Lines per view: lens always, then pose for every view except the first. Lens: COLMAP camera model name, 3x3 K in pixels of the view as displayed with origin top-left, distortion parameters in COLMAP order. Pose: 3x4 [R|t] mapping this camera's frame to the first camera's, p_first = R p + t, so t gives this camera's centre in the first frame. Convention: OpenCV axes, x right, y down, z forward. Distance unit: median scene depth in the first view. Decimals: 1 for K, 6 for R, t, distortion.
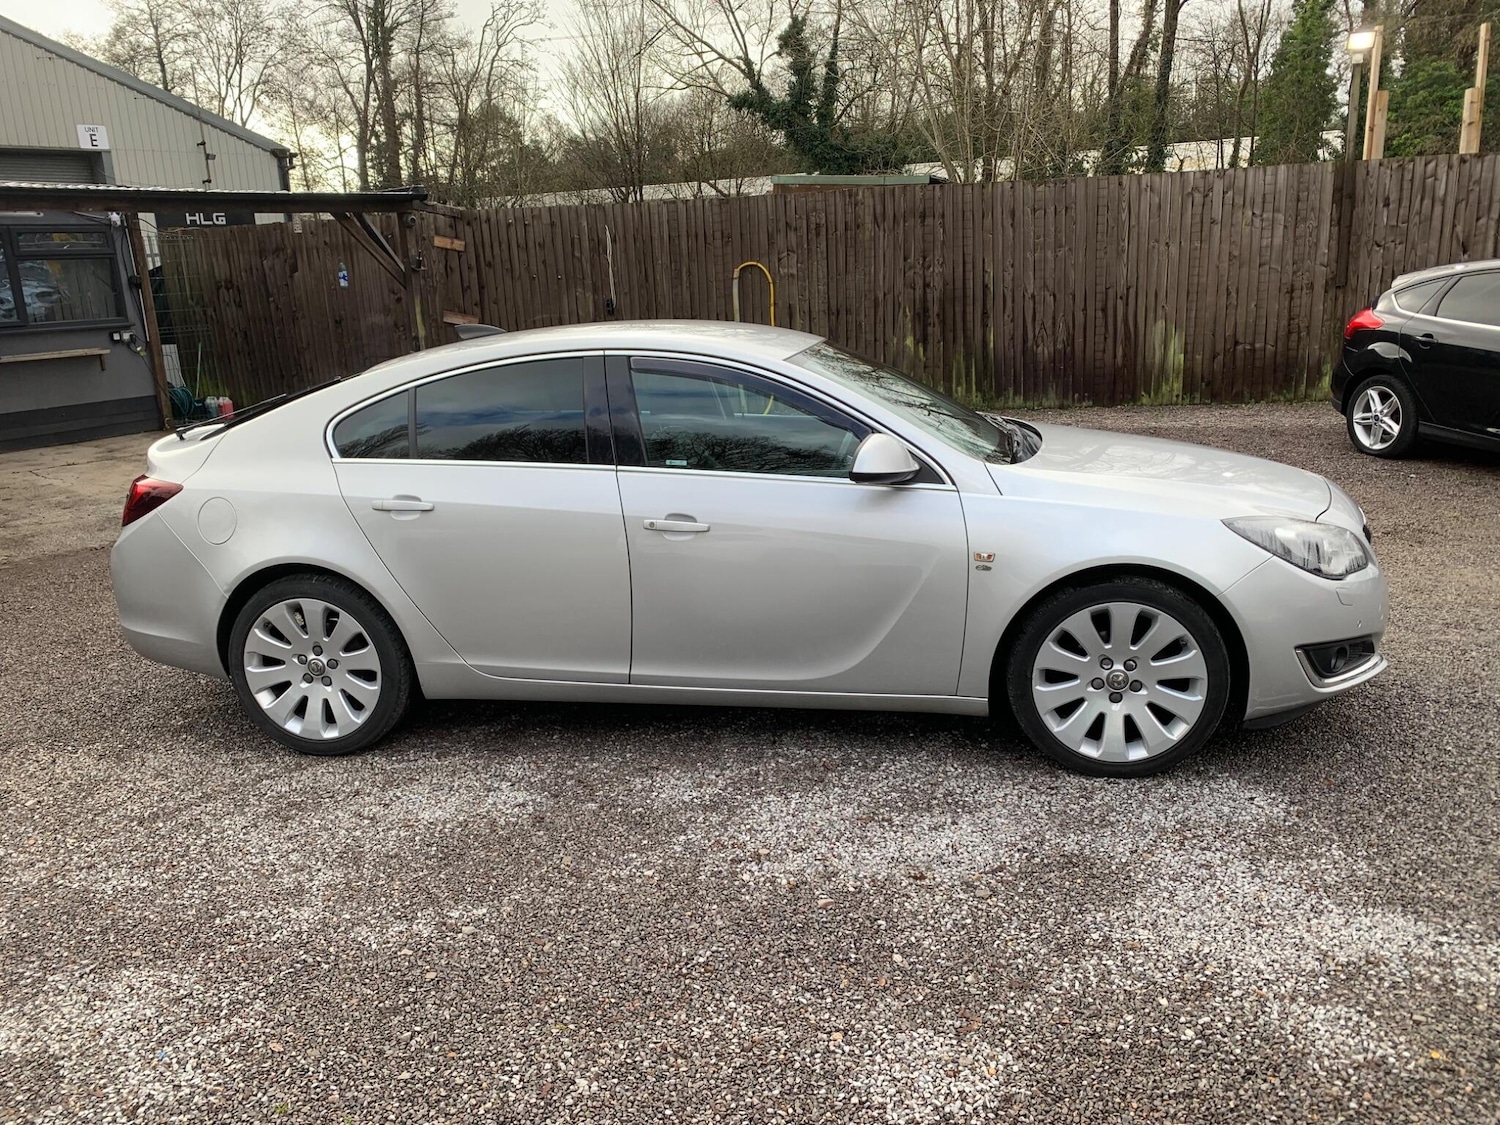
lens RADIAL K [[1154.5, 0, 748.8], [0, 1154.5, 561.1], [0, 0, 1]] dist [0.011444, -0.011481]
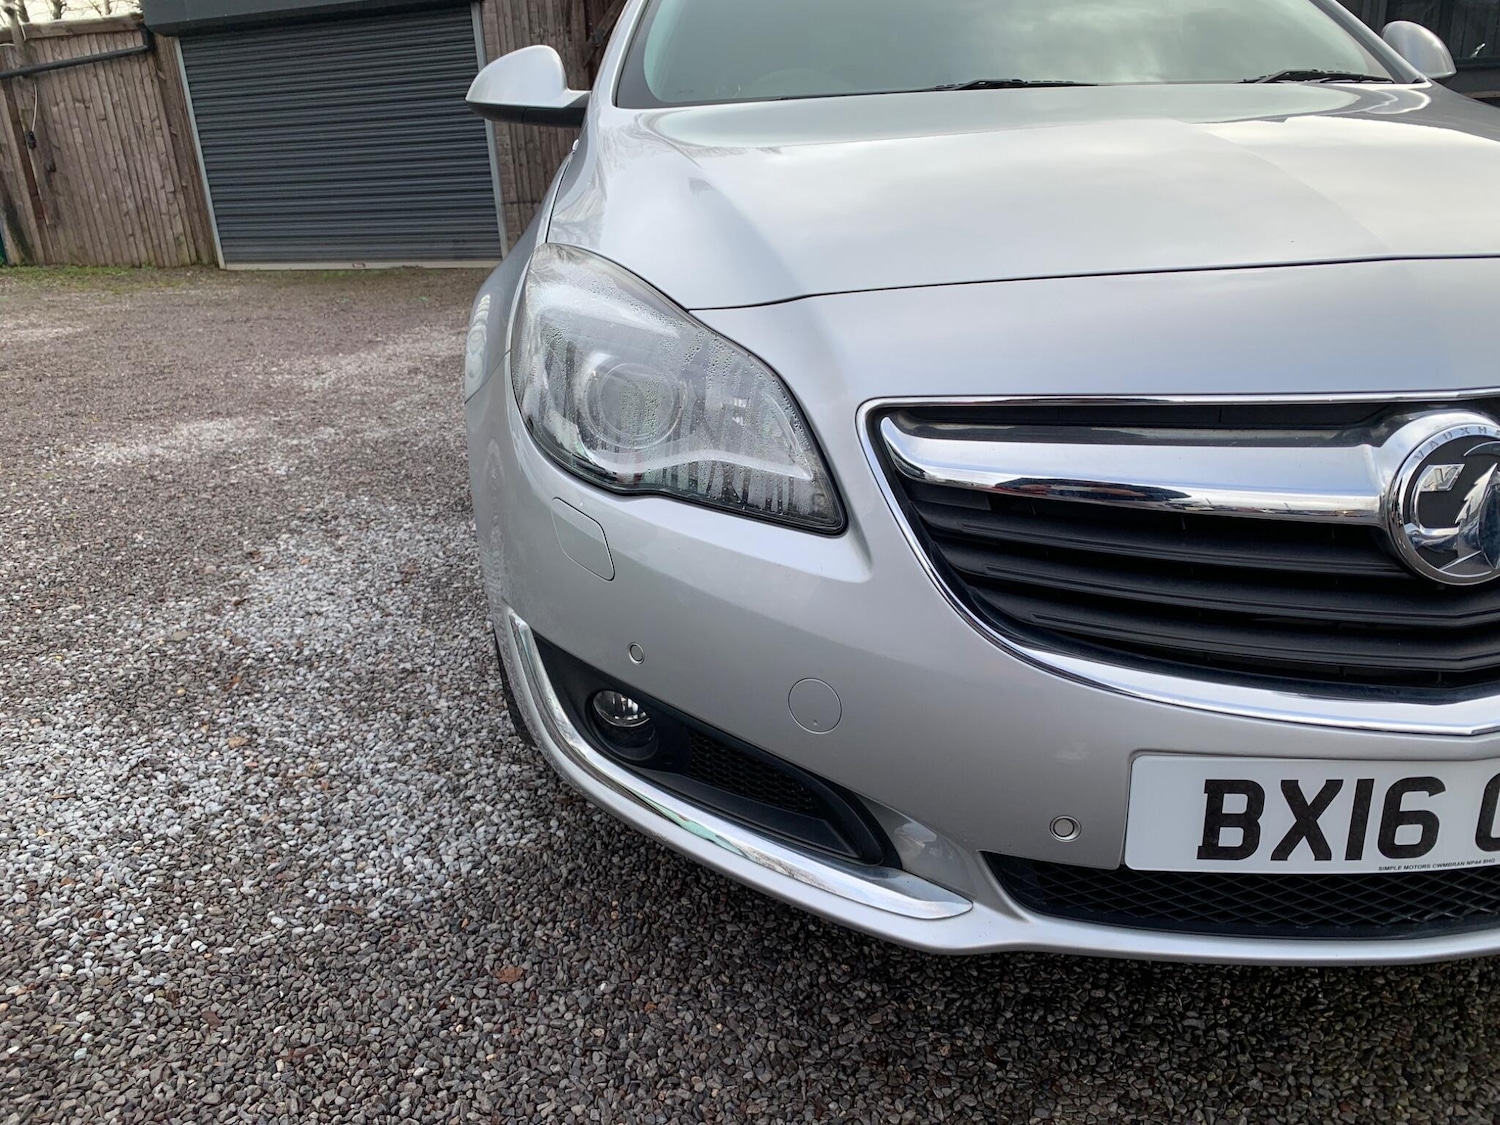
lens RADIAL K [[1154.5, 0, 760.8], [0, 1154.5, 565.1], [0, 0, 1]] dist [0.011444, -0.011481]
pose [[0.228062, 0.365273, -0.902532, 0.245951], [-0.204135, 0.924296, 0.322498, -0.022667], [0.952007, 0.110689, 0.285362, 0.287010]]
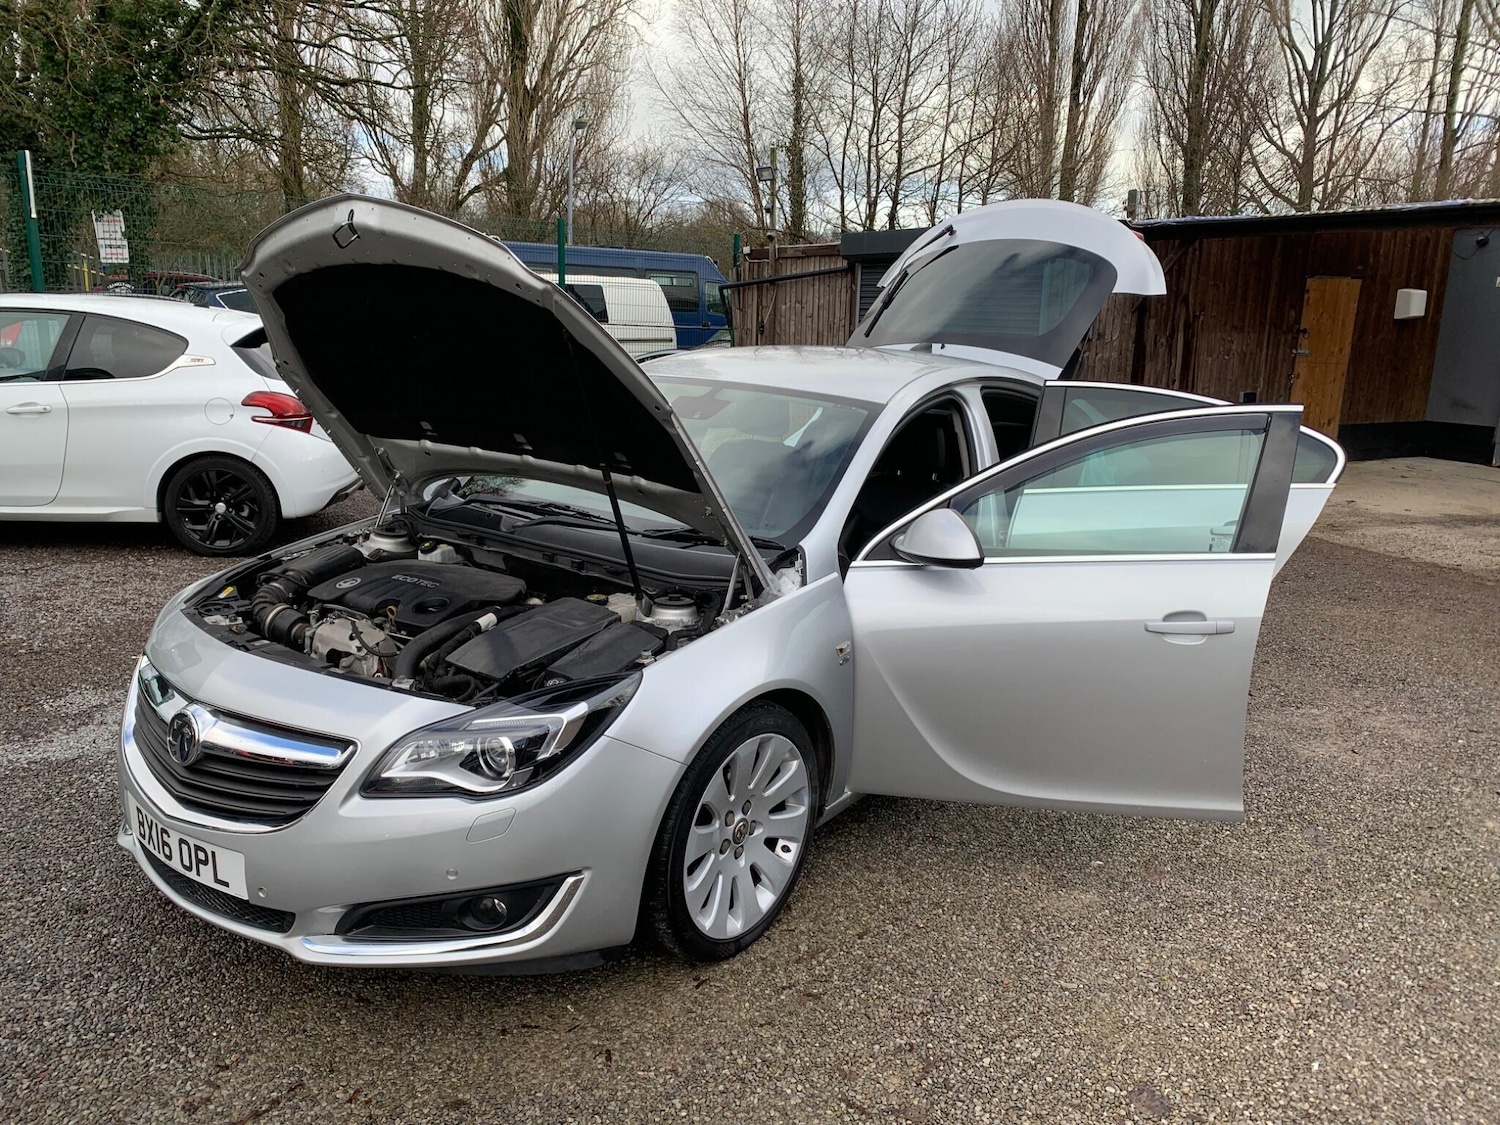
lens RADIAL K [[1154.5, 0, 757.1], [0, 1154.5, 577.1], [0, 0, 1]] dist [0.011444, -0.011481]
pose [[-0.456026, 0.238334, -0.857460, 0.316706], [-0.225175, 0.901226, 0.370255, -0.143789], [0.861009, 0.361924, -0.357315, 0.513428]]
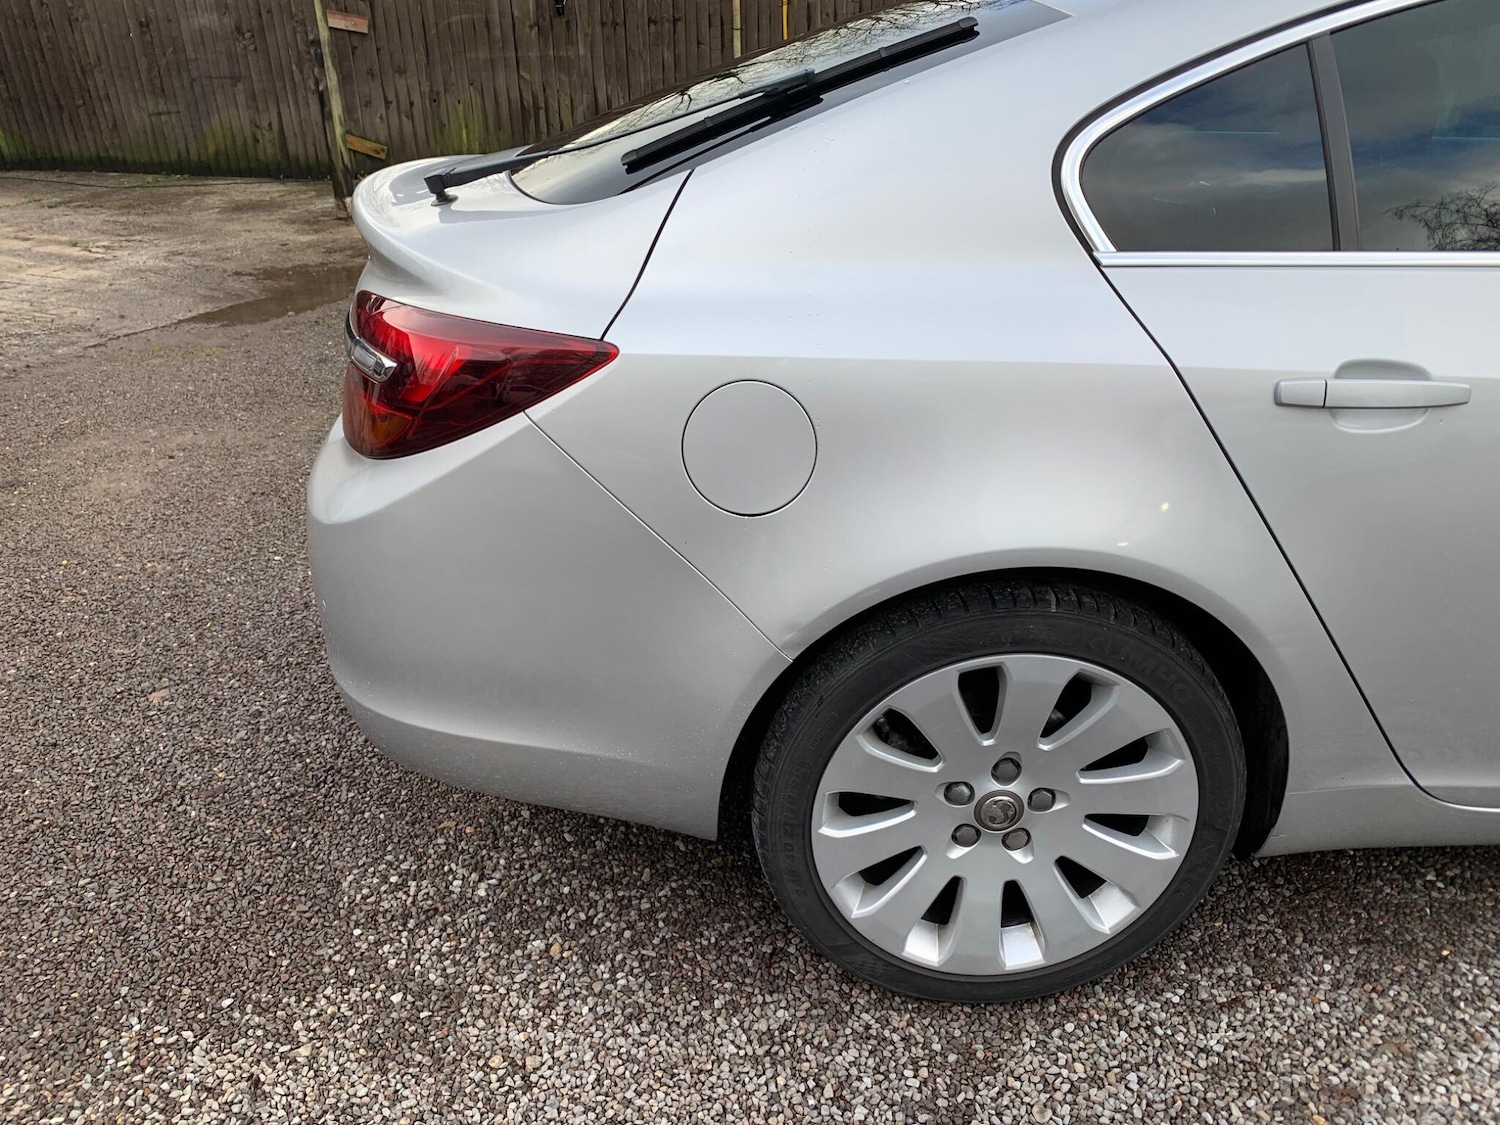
lens RADIAL K [[1154.5, 0, 733.6], [0, 1154.5, 545.3], [0, 0, 1]] dist [0.011444, -0.011481]
pose [[0.980482, -0.067663, 0.184600, -0.179642], [0.031393, 0.980748, 0.192738, -0.024651], [-0.194088, -0.183181, 0.963730, 0.226741]]
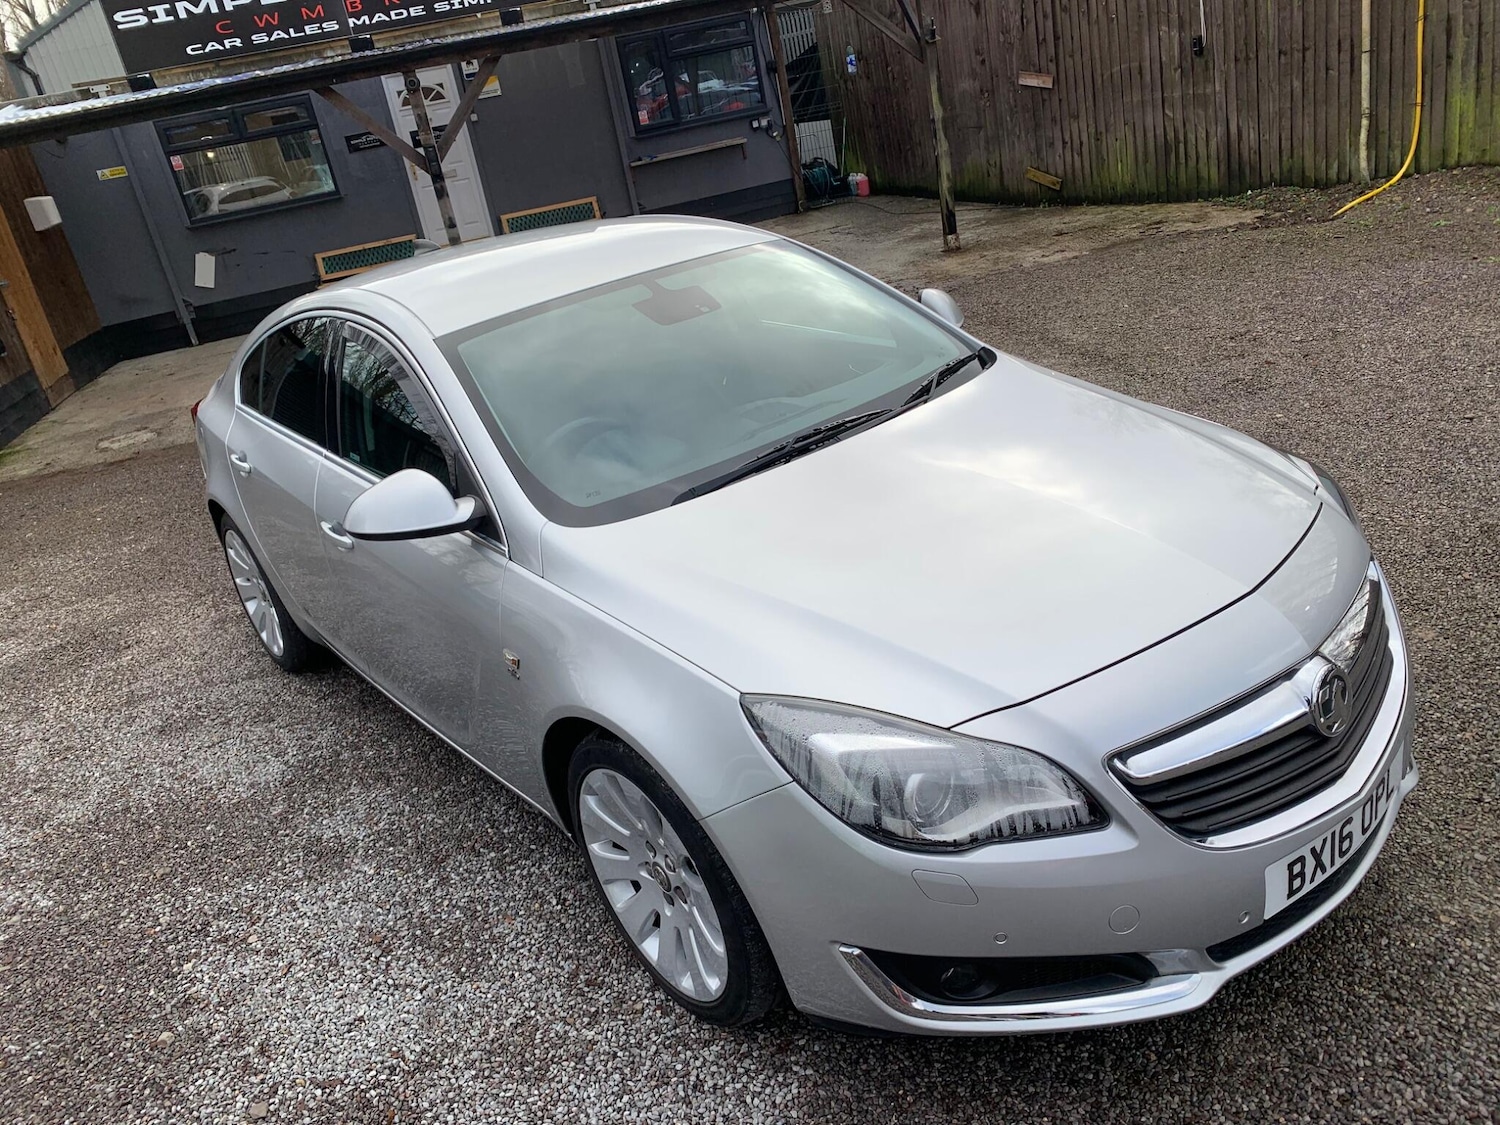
lens RADIAL K [[1154.5, 0, 760.7], [0, 1154.5, 558.5], [0, 0, 1]] dist [0.011444, -0.011481]
pose [[0.752732, 0.170128, -0.635965, 0.227403], [-0.016096, 0.970499, 0.240568, -0.070753], [0.658131, -0.170847, 0.733264, 0.176773]]
